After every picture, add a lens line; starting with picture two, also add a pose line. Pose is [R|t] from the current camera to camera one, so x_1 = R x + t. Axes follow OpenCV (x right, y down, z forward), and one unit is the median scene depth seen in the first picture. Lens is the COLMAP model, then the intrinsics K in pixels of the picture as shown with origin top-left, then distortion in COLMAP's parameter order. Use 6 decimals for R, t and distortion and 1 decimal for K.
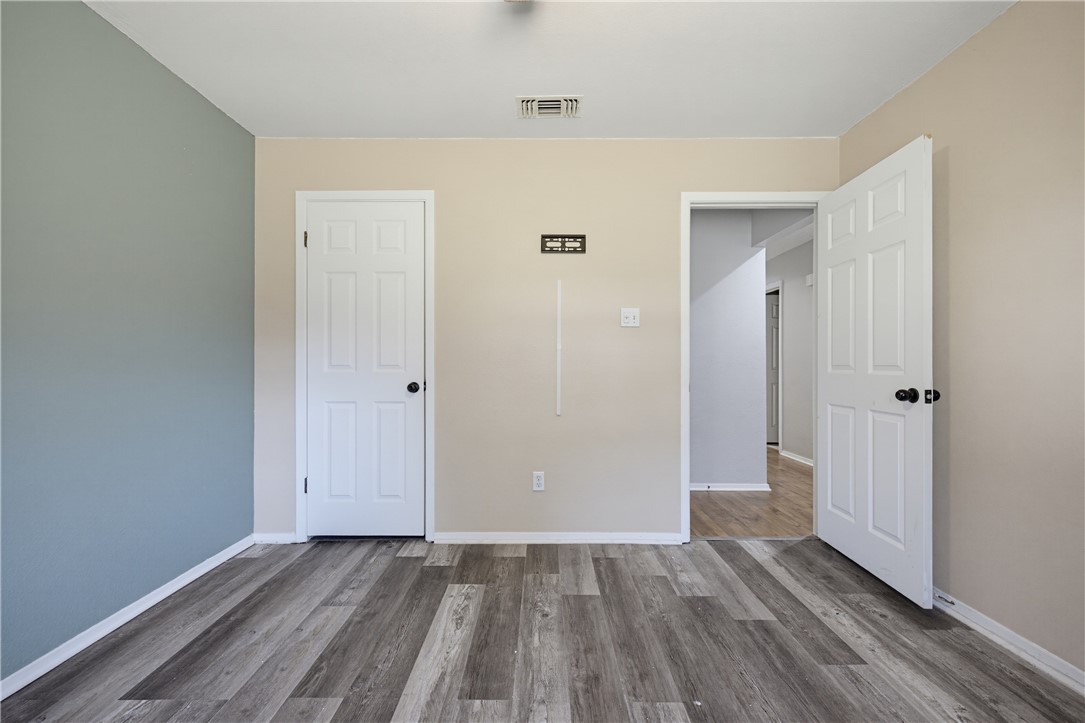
lens RADIAL K [[458.5, 0, 541.8], [0, 458.5, 362.5], [0, 0, 1]] dist [0.004782, 0.000342]
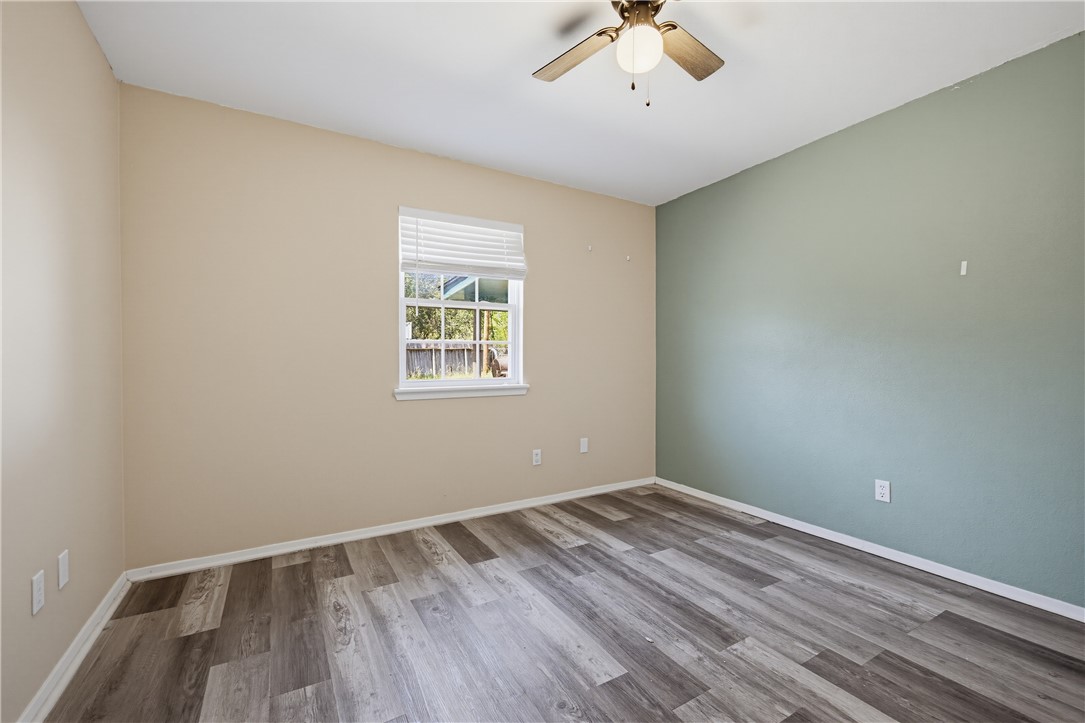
lens RADIAL K [[458.5, 0, 543.0], [0, 458.5, 361.0], [0, 0, 1]] dist [0.004782, 0.000342]
pose [[-0.867006, 0.000329, -0.498298, 0.785202], [-0.000872, 0.999997, 0.002177, -0.008853], [0.498298, 0.002322, -0.867003, 1.566377]]
